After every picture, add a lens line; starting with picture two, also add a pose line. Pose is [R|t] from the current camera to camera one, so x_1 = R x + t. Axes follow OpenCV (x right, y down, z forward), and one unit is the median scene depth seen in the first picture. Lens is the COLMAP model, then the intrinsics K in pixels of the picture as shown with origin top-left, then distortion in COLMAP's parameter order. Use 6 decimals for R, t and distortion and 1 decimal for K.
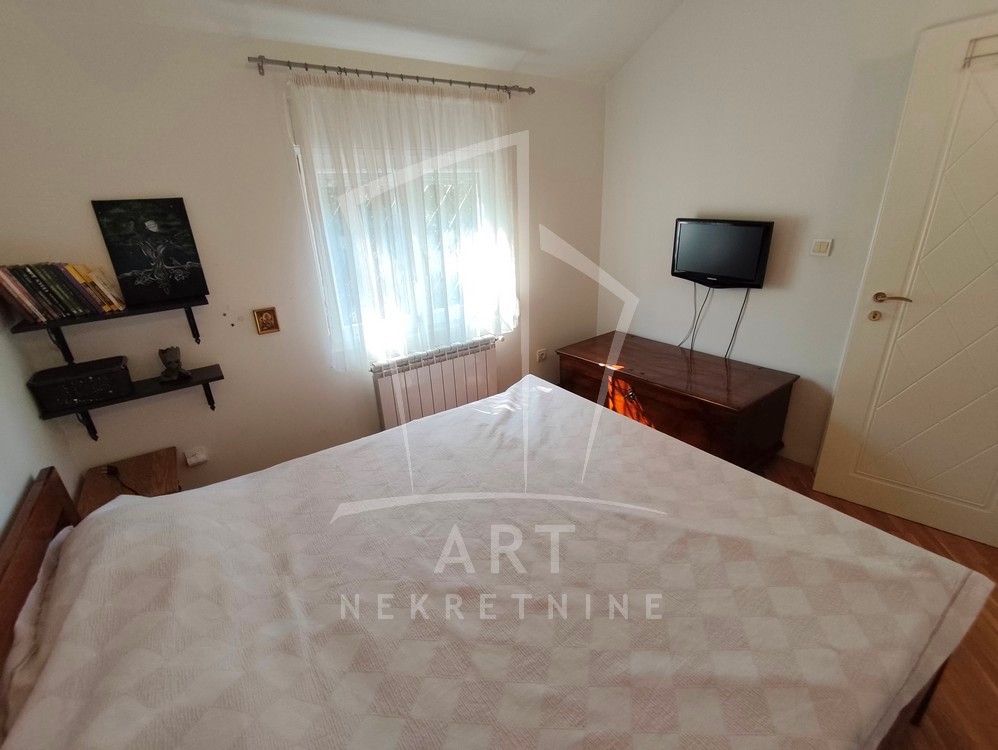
lens RADIAL K [[448.5, 0, 497.7], [0, 448.5, 373.9], [0, 0, 1]] dist [0.000443, -0.000175]
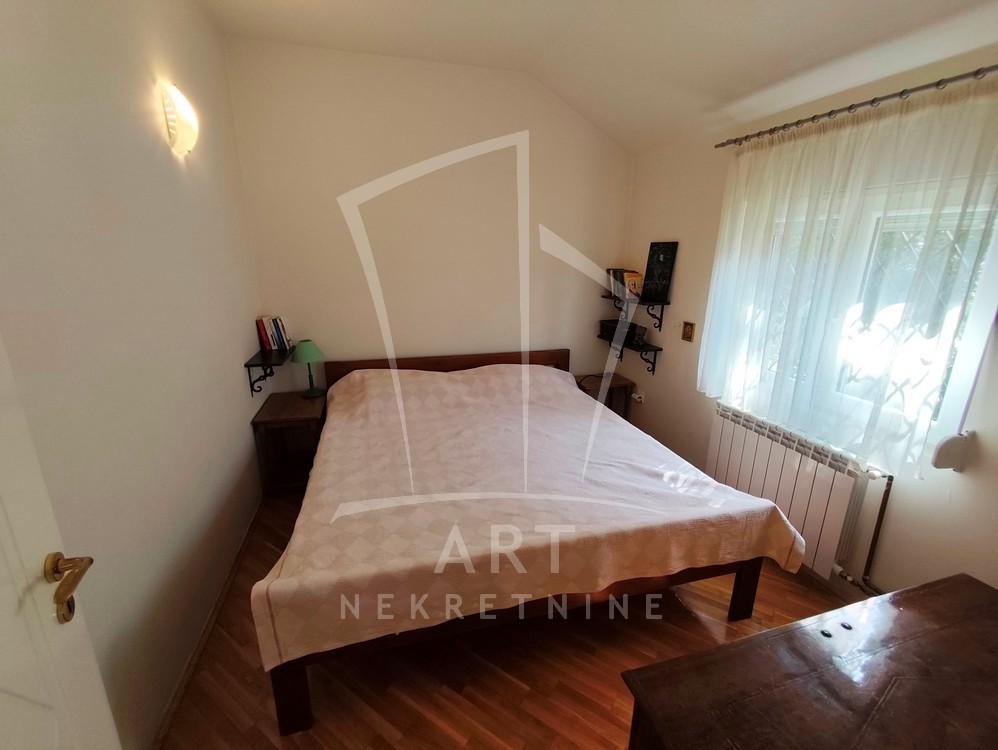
lens RADIAL K [[448.5, 0, 499.7], [0, 448.5, 378.3], [0, 0, 1]] dist [0.000443, -0.000175]
pose [[-0.319895, 0.309766, -0.895384, 0.889195], [-0.337641, 0.845726, 0.413215, -0.354470], [0.885249, 0.434504, -0.165953, 0.763299]]
